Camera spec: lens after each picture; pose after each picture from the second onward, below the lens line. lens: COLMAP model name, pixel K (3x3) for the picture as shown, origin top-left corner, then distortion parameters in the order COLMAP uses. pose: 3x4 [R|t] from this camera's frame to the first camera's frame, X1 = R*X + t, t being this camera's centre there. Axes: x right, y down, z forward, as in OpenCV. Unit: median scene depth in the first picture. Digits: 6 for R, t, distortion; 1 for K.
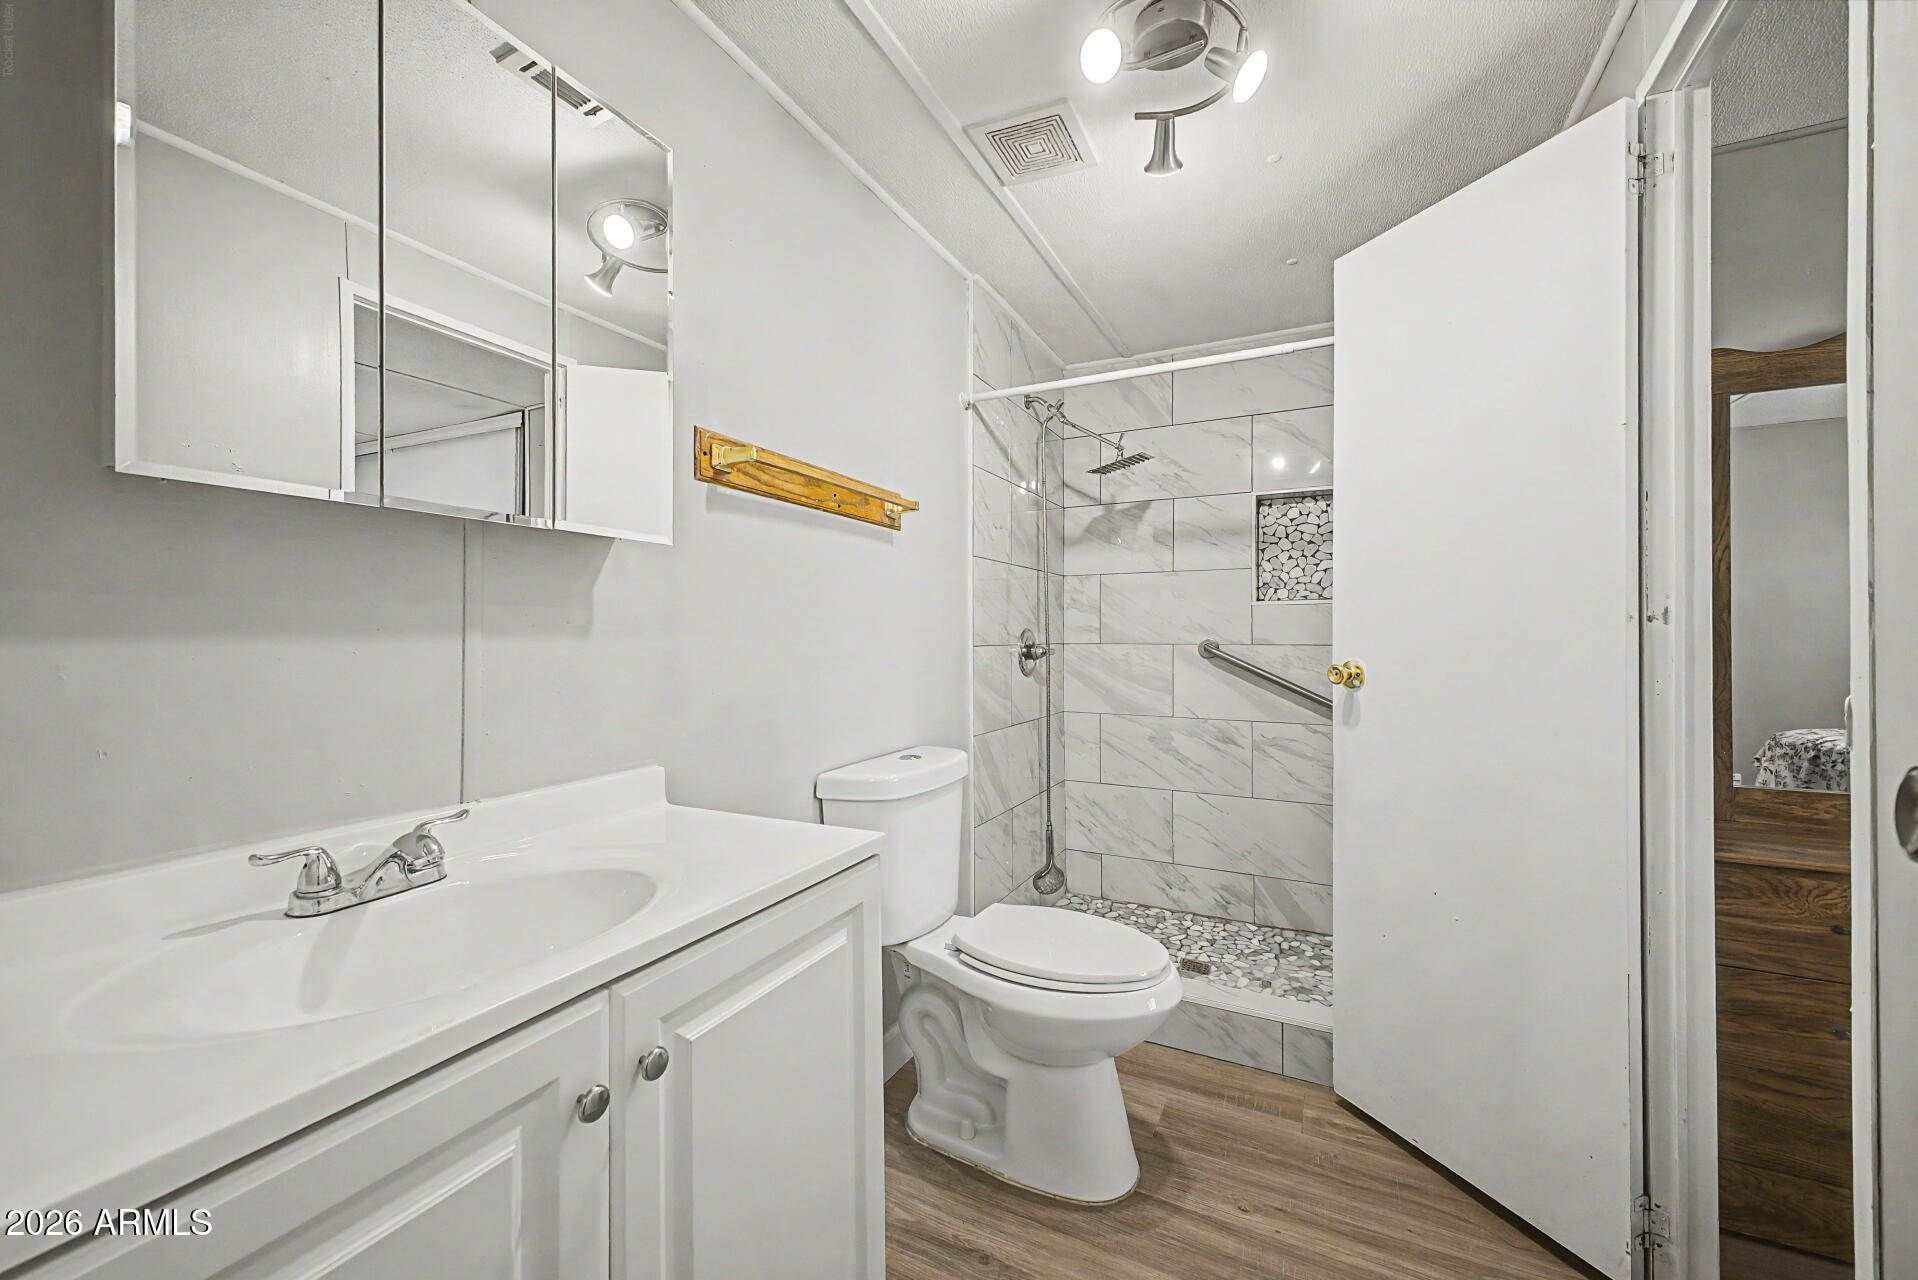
lens RADIAL K [[760.3, 0, 947.2], [0, 760.3, 636.5], [0, 0, 1]] dist [0.021433, -0.006247]
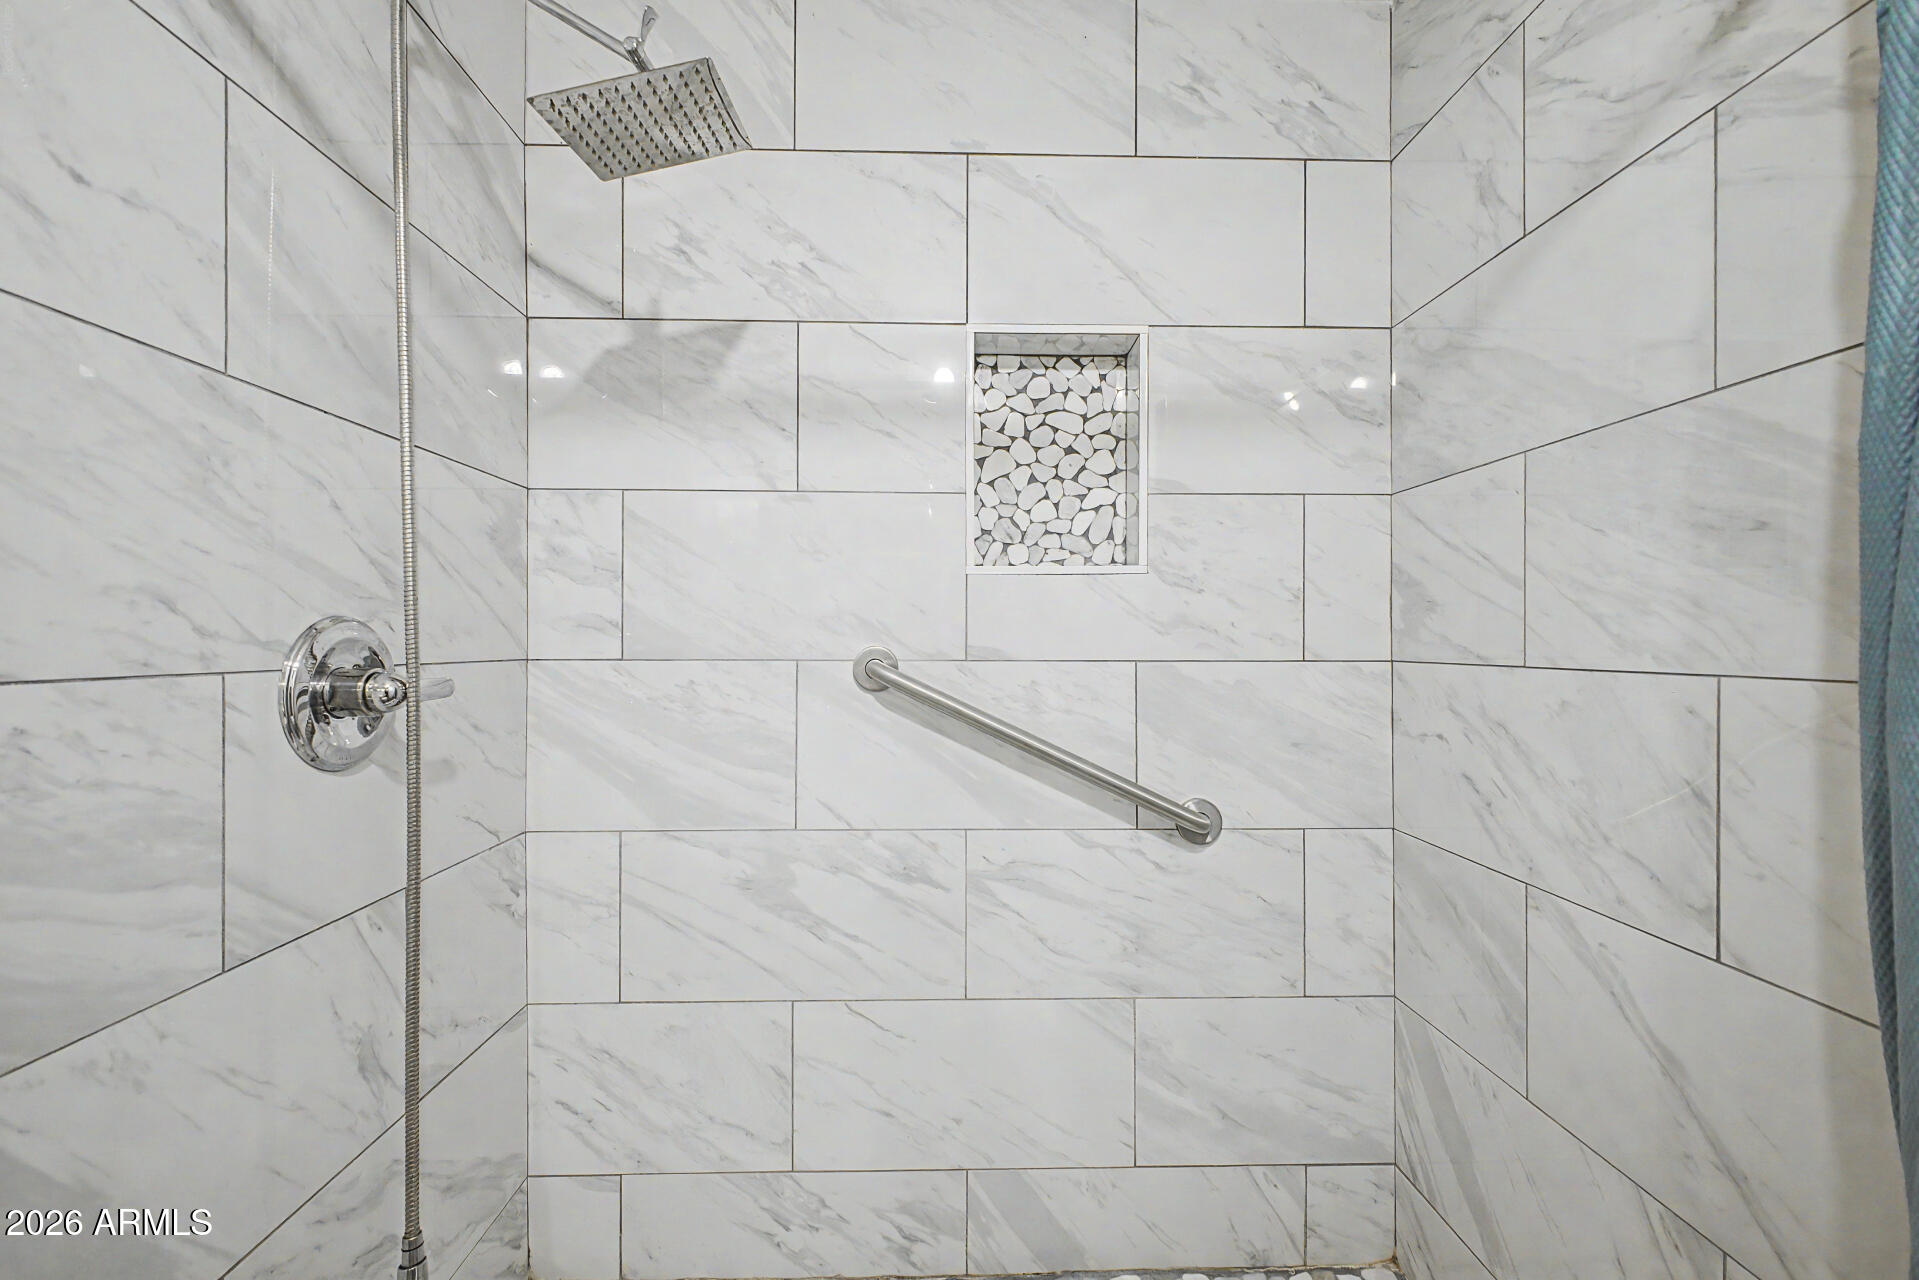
lens RADIAL K [[760.7, 0, 949.5], [0, 760.7, 638.3], [0, 0, 1]] dist [0.021433, -0.006247]
pose [[0.875490, 0.002520, 0.483230, 0.169039], [-0.004060, 0.999989, 0.002142, -0.003486], [-0.483220, -0.003837, 0.875491, 0.598764]]
